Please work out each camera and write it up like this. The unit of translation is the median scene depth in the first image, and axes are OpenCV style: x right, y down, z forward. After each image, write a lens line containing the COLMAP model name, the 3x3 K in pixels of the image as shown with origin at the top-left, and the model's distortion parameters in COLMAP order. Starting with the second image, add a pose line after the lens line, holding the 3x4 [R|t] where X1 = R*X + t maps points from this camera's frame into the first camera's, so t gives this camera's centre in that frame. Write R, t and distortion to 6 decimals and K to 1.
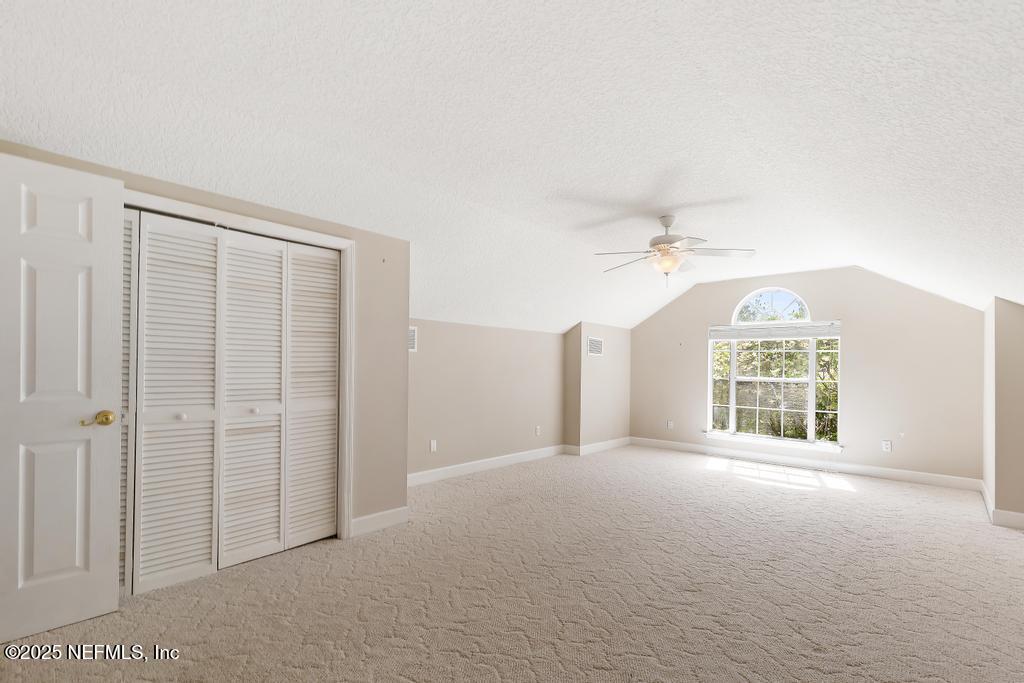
lens RADIAL K [[473.2, 0, 511.1], [0, 473.2, 371.0], [0, 0, 1]] dist [-0.000274, -0.000066]
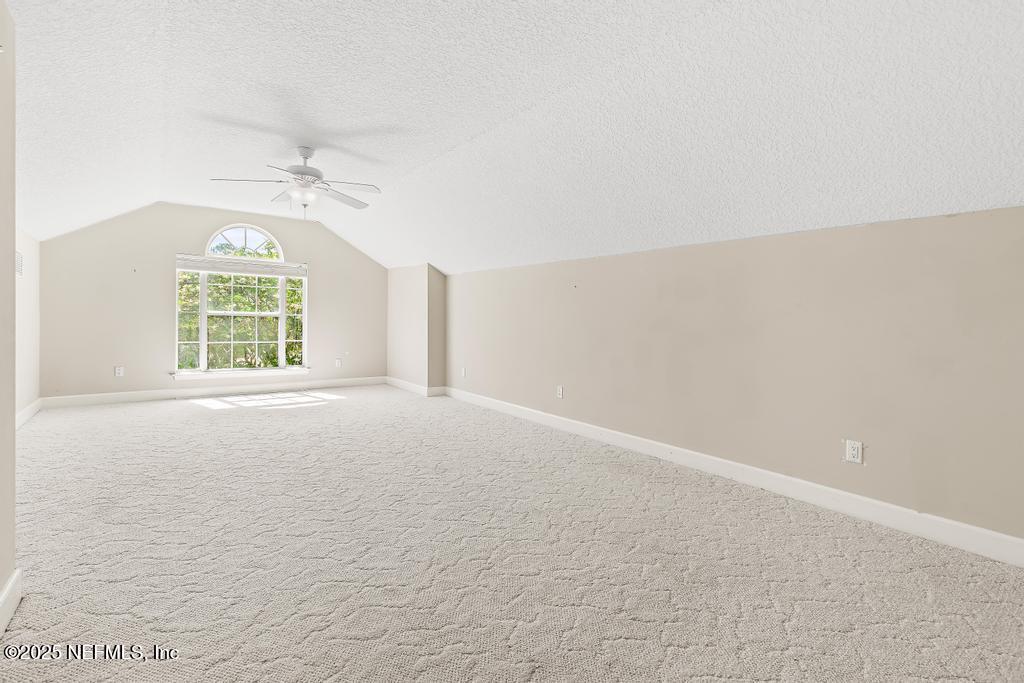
lens RADIAL K [[467.6, 0, 512.1], [0, 467.6, 328.8], [0, 0, 1]] dist [0.005134, 0.000078]
pose [[0.193809, -0.037303, 0.980330, -0.355722], [-0.007650, 0.999189, 0.039533, 0.006373], [-0.981010, -0.015161, 0.193366, 0.241435]]
